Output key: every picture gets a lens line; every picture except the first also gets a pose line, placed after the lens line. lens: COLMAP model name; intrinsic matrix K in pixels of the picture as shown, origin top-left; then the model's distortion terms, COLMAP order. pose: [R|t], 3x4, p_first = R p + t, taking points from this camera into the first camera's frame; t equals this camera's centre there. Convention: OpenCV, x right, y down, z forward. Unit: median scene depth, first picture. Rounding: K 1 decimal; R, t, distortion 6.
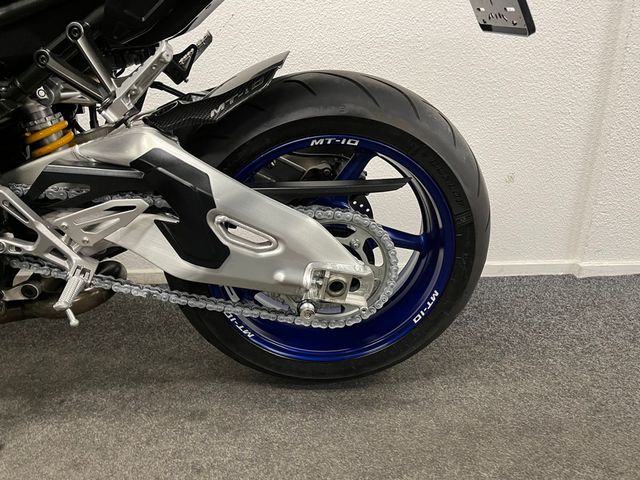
lens RADIAL K [[476.5, 0, 319.3], [0, 476.5, 241.5], [0, 0, 1]] dist [0.059709, -0.091197]
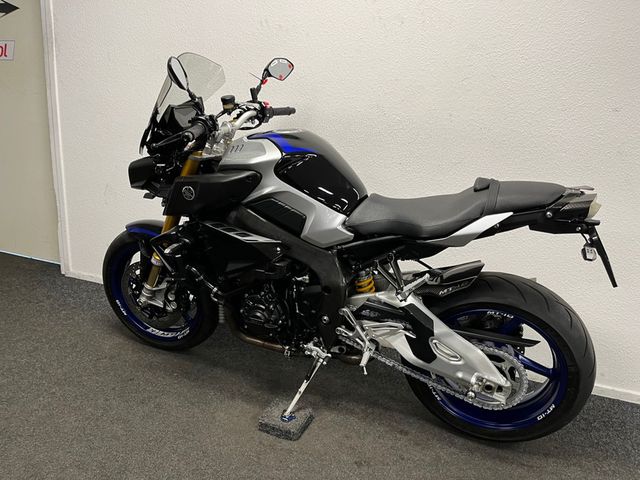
lens RADIAL K [[476.5, 0, 319.3], [0, 476.5, 241.5], [0, 0, 1]] dist [0.059709, -0.091197]
pose [[0.900868, 0.154949, -0.405497, 0.111277], [-0.189457, 0.980805, -0.046119, -0.257740], [0.390568, 0.118371, 0.912932, -1.075665]]
